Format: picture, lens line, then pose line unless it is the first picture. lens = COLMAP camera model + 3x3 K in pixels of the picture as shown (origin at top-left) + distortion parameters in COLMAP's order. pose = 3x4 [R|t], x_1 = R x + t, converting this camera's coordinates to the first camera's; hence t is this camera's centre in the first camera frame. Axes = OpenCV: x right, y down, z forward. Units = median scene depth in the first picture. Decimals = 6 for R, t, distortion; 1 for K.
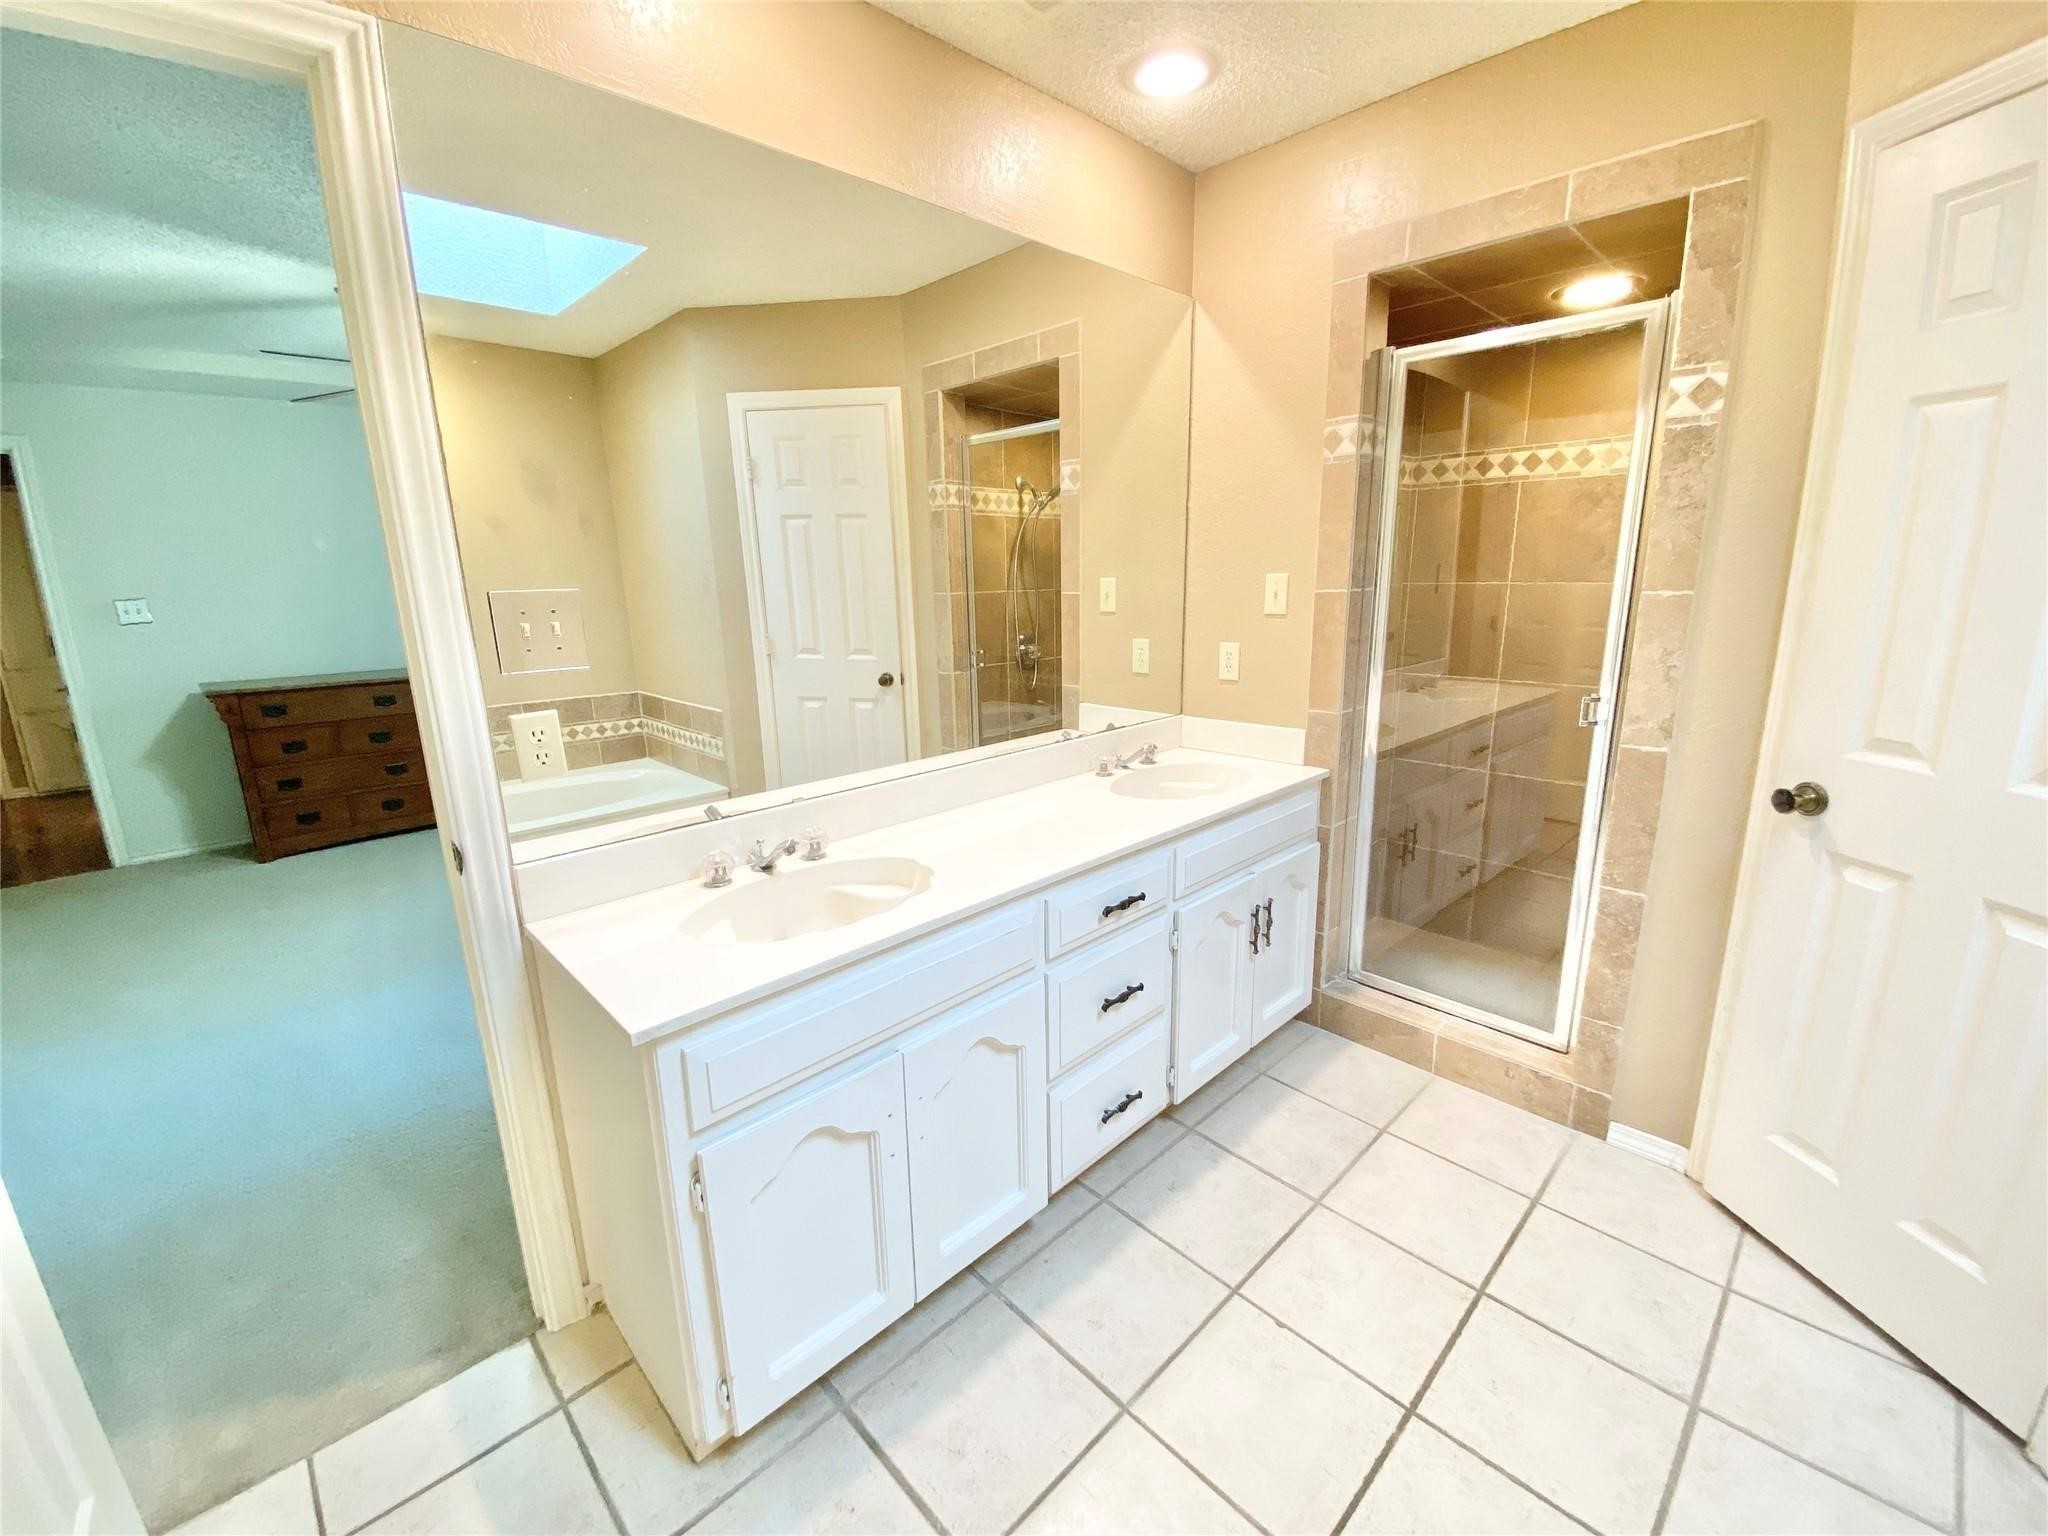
lens RADIAL K [[829.4, 0, 1018.3], [0, 829.4, 760.1], [0, 0, 1]] dist [0.002520, -0.009482]
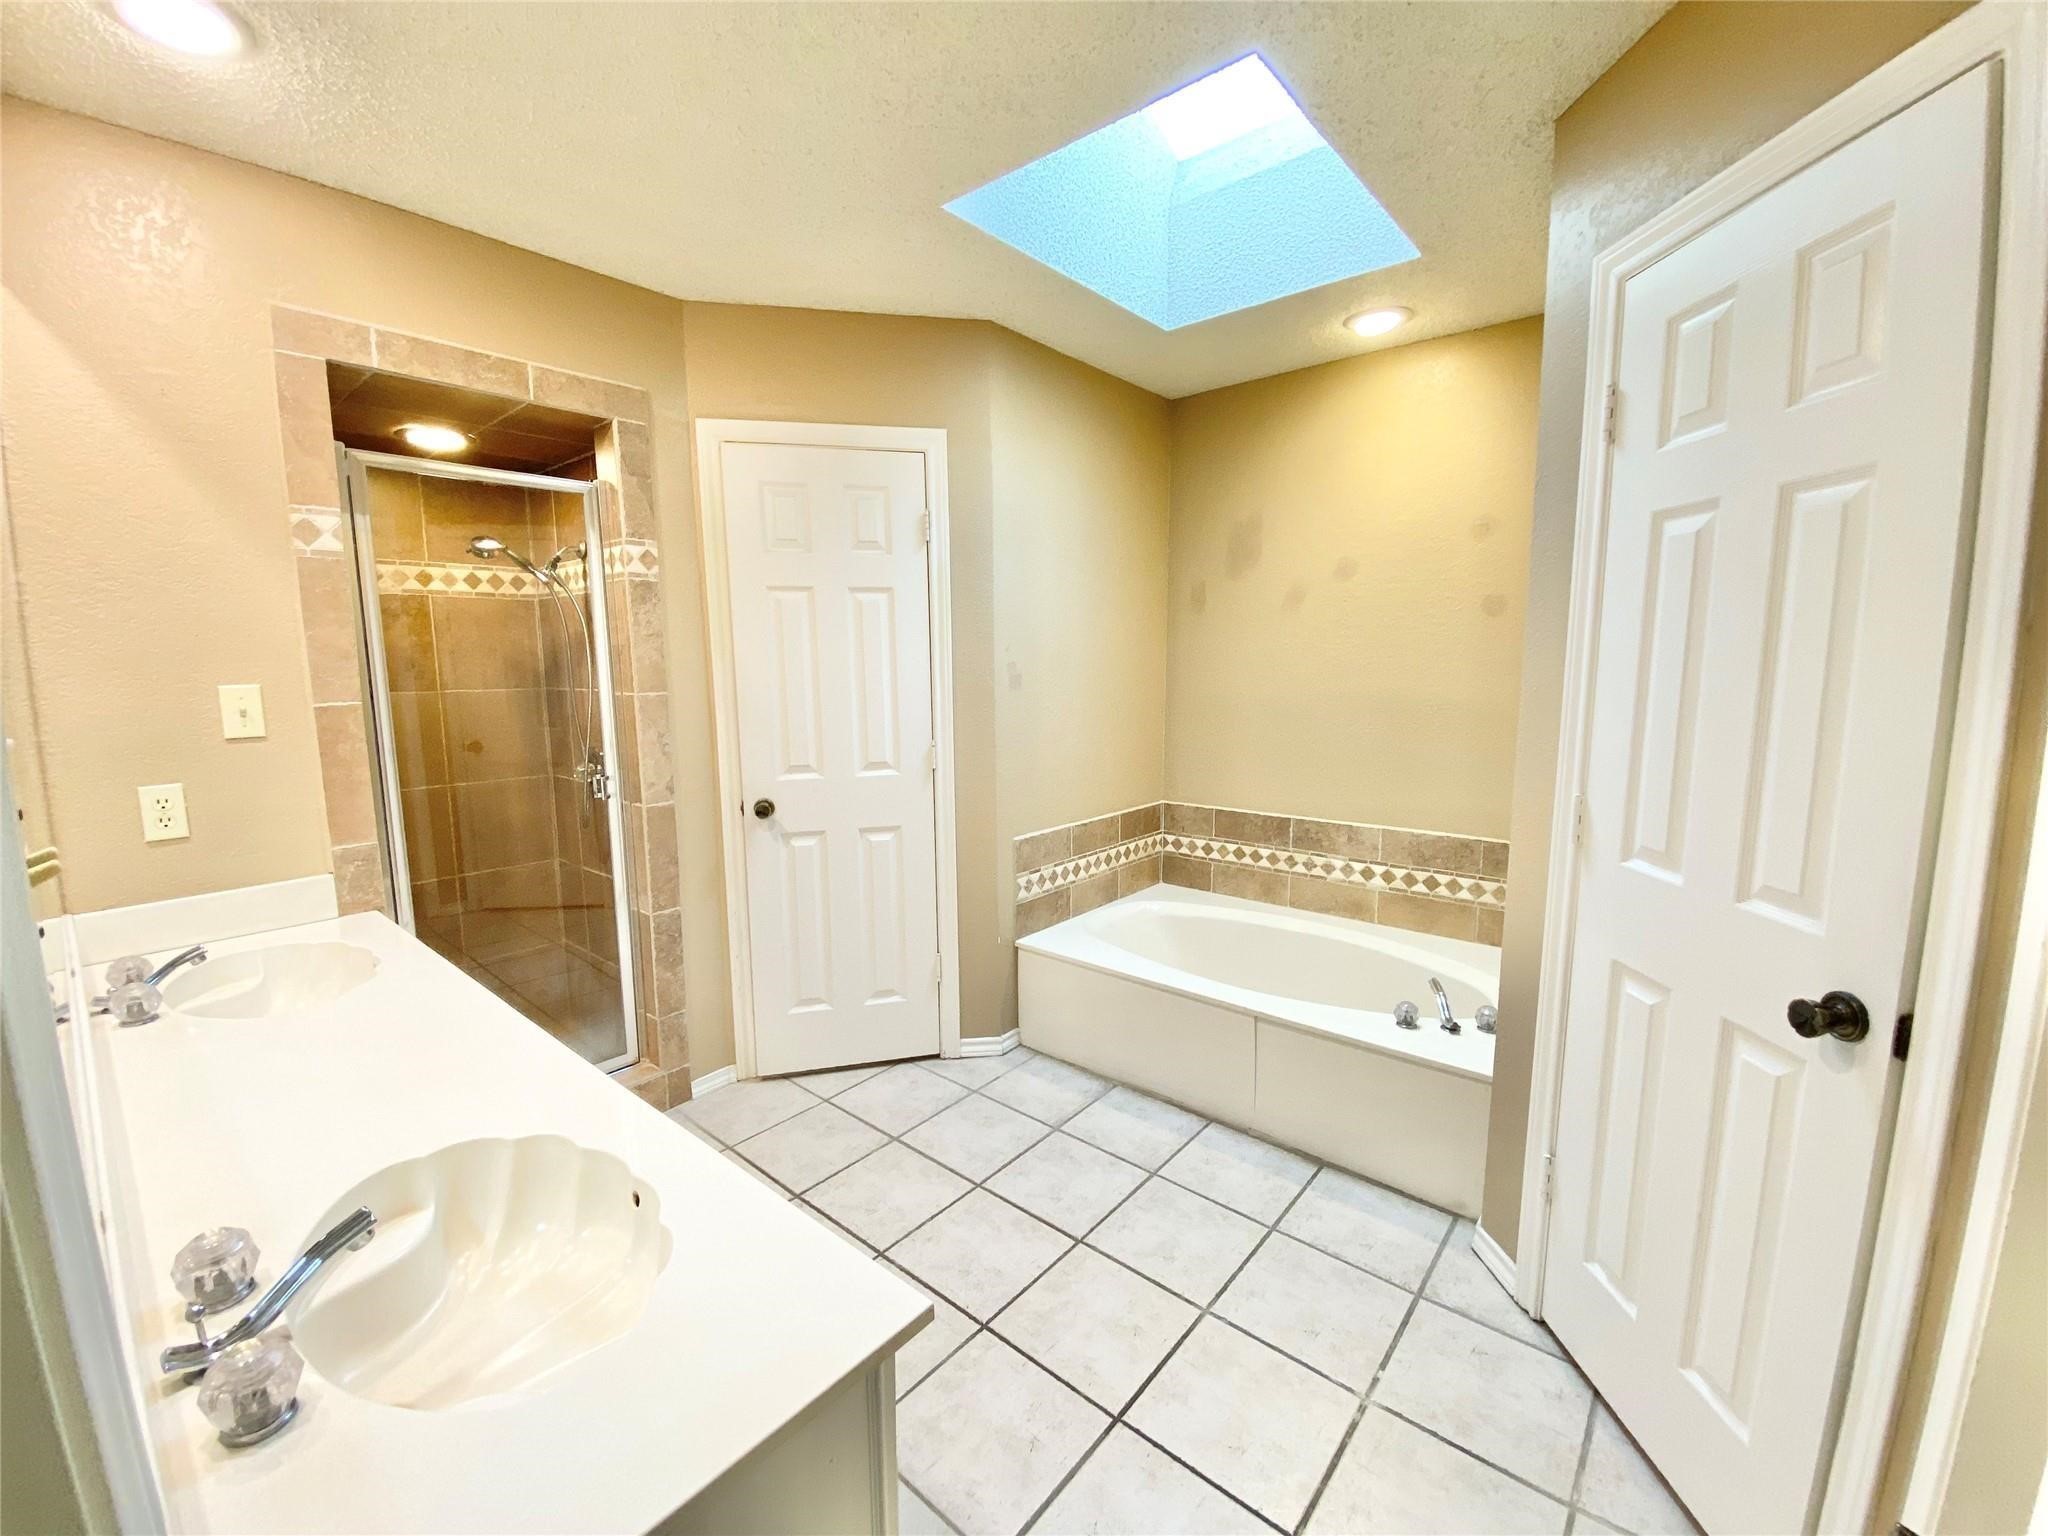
lens RADIAL K [[829.4, 0, 1020.5], [0, 829.4, 776.0], [0, 0, 1]] dist [0.002520, -0.009482]
pose [[-0.086733, -0.111052, 0.990023, -0.676327], [0.235867, 0.963224, 0.128710, -0.098096], [-0.967907, 0.244677, -0.057350, 0.494275]]
